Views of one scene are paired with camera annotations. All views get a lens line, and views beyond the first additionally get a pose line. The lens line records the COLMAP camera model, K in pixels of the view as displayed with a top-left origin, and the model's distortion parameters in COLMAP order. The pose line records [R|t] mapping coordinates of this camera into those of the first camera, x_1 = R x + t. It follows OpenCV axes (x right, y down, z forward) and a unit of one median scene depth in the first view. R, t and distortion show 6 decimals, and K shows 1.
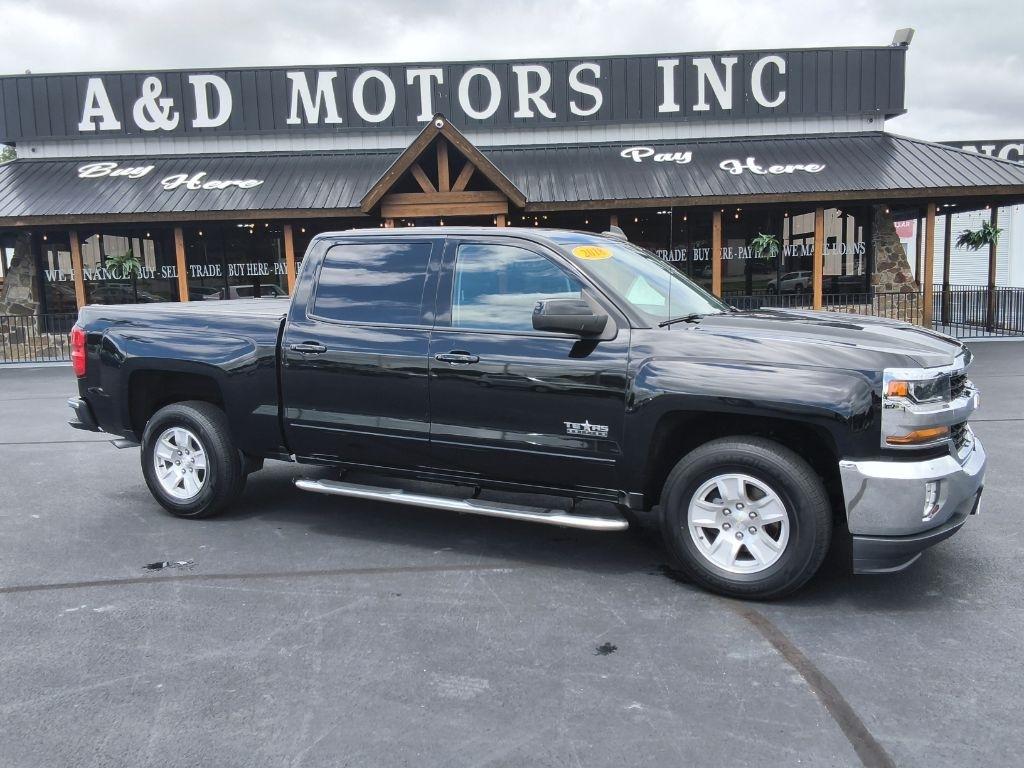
lens RADIAL K [[883.5, 0, 510.3], [0, 883.5, 386.4], [0, 0, 1]] dist [0.065129, -0.099705]
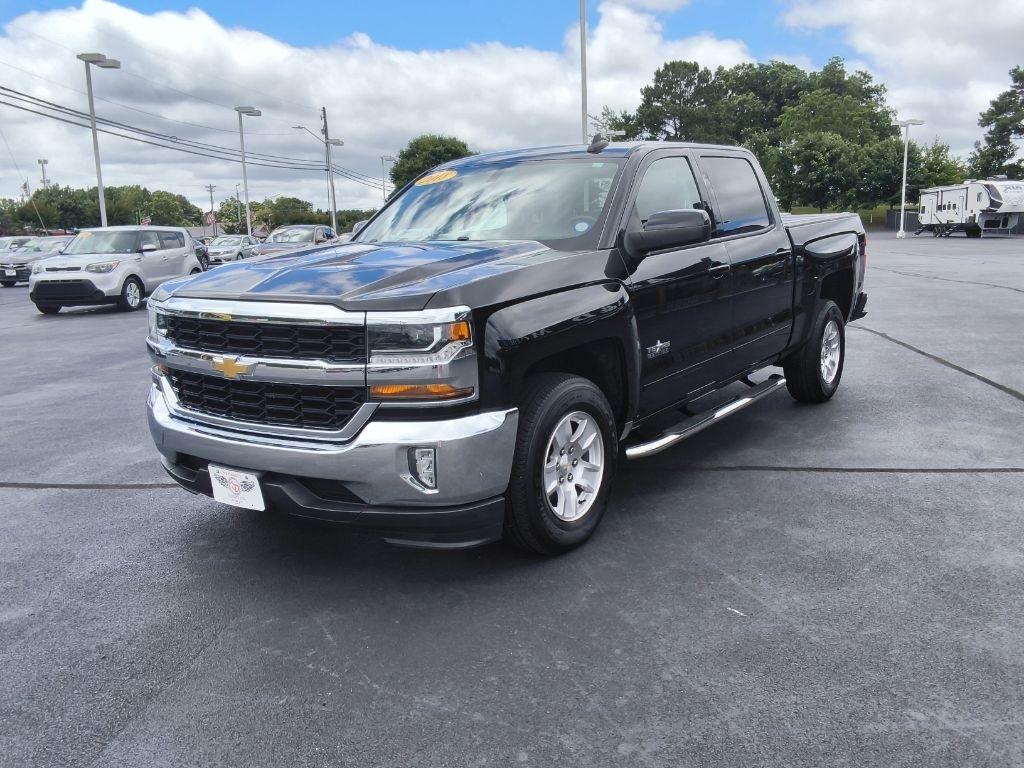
lens RADIAL K [[883.5, 0, 527.9], [0, 883.5, 378.5], [0, 0, 1]] dist [0.065129, -0.099705]
pose [[-0.117390, 0.194364, -0.973880, 0.297702], [-0.089396, 0.974611, 0.205286, -0.037546], [0.989054, 0.111160, -0.097034, 0.317515]]
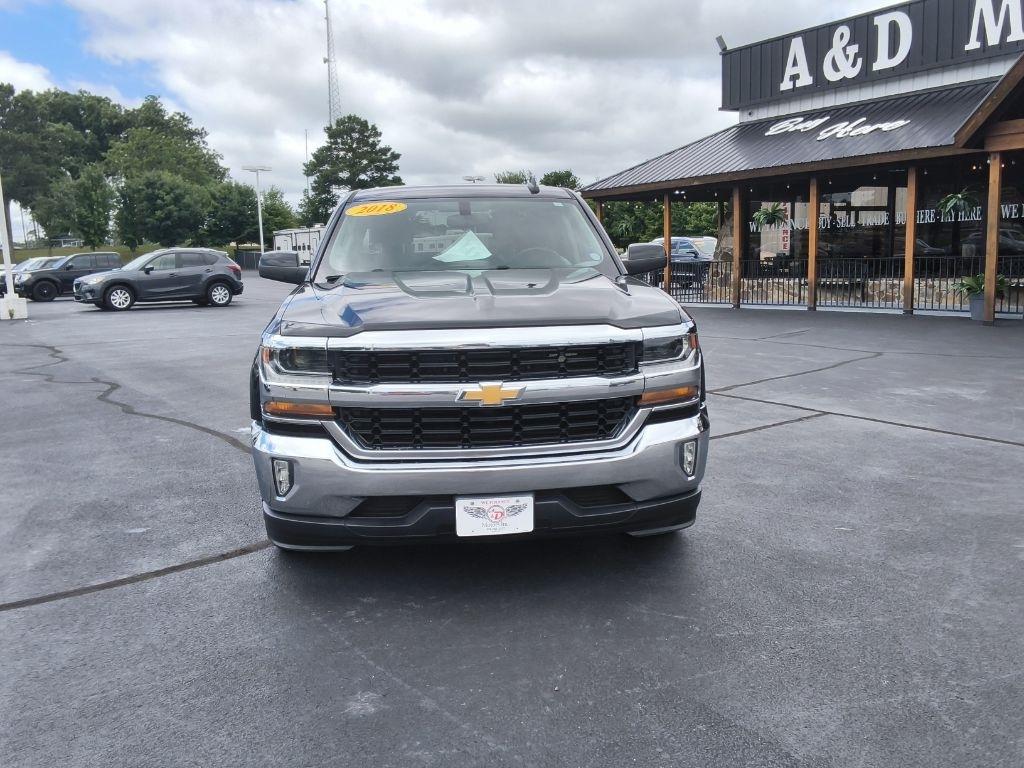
lens RADIAL K [[879.1, 0, 525.6], [0, 879.1, 390.8], [0, 0, 1]] dist [0.067067, -0.098764]
pose [[0.560747, 0.142522, -0.815629, 0.276287], [-0.090811, 0.989718, 0.110509, -0.017744], [0.822992, 0.012100, 0.567924, 0.141715]]
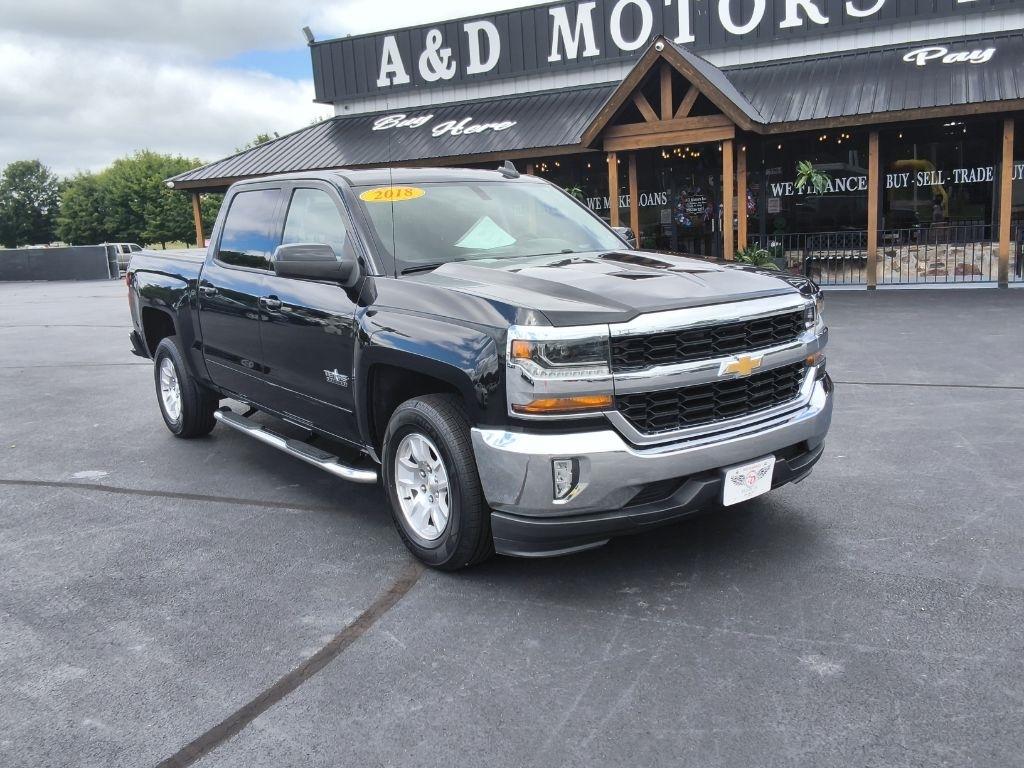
lens RADIAL K [[879.1, 0, 517.7], [0, 879.1, 393.4], [0, 0, 1]] dist [0.067067, -0.098764]
pose [[0.907581, 0.057708, -0.415893, 0.160161], [-0.023370, 0.995917, 0.087191, -0.005874], [0.419226, -0.069414, 0.905224, 0.045887]]
